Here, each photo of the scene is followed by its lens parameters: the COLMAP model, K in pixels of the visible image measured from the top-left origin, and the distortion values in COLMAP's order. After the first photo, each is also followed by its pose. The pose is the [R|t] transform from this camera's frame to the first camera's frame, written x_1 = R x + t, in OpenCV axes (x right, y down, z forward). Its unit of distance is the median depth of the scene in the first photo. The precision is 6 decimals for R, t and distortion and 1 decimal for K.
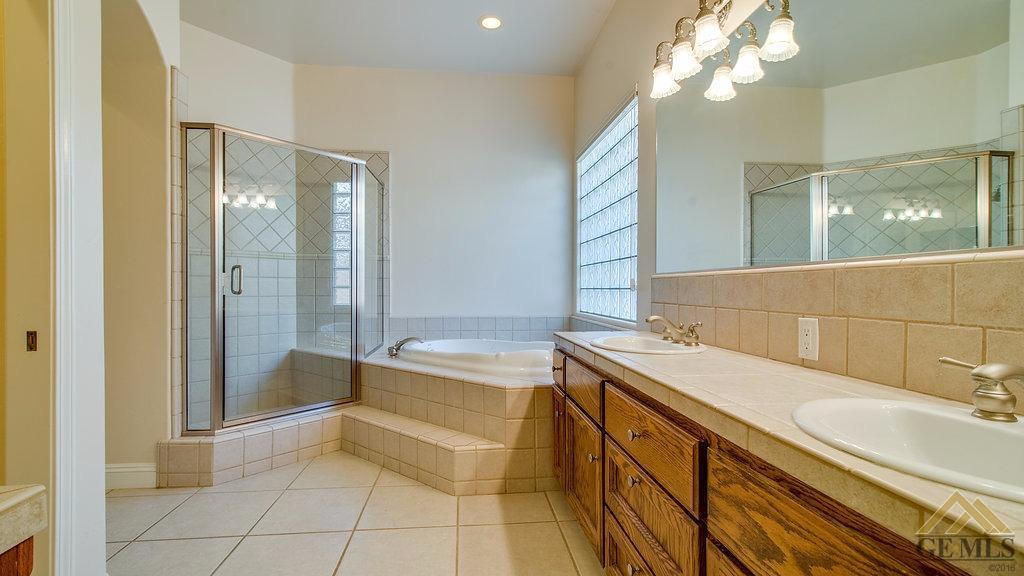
lens RADIAL K [[480.7, 0, 505.3], [0, 480.7, 292.9], [0, 0, 1]] dist [-0.017142, 0.000083]
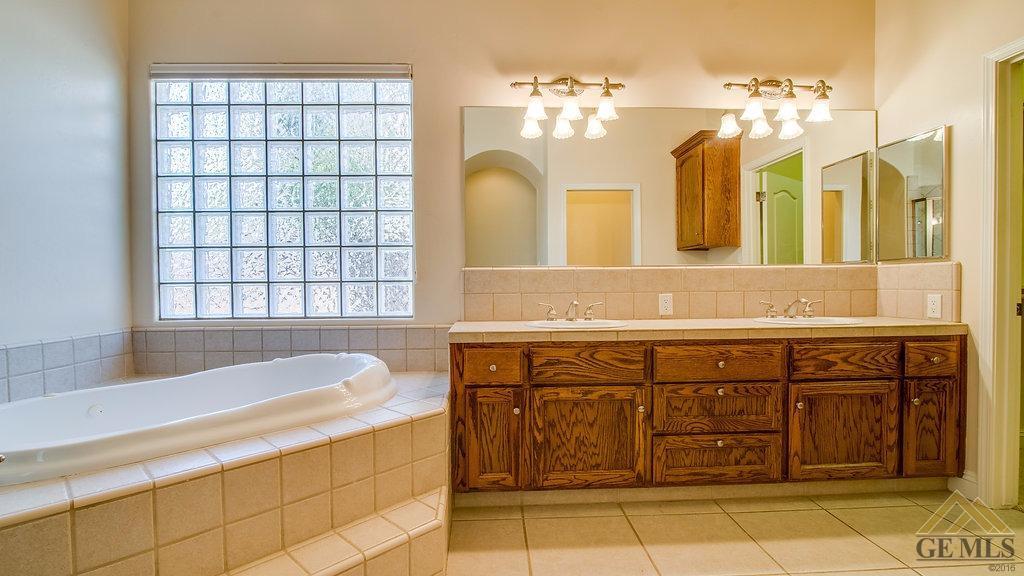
lens RADIAL K [[480.7, 0, 505.3], [0, 480.7, 292.9], [0, 0, 1]] dist [-0.017142, 0.000083]
pose [[0.049477, -0.025370, 0.998453, -1.822488], [0.018010, 0.999537, 0.024505, -0.014831], [-0.998613, 0.016769, 0.049911, 2.082930]]
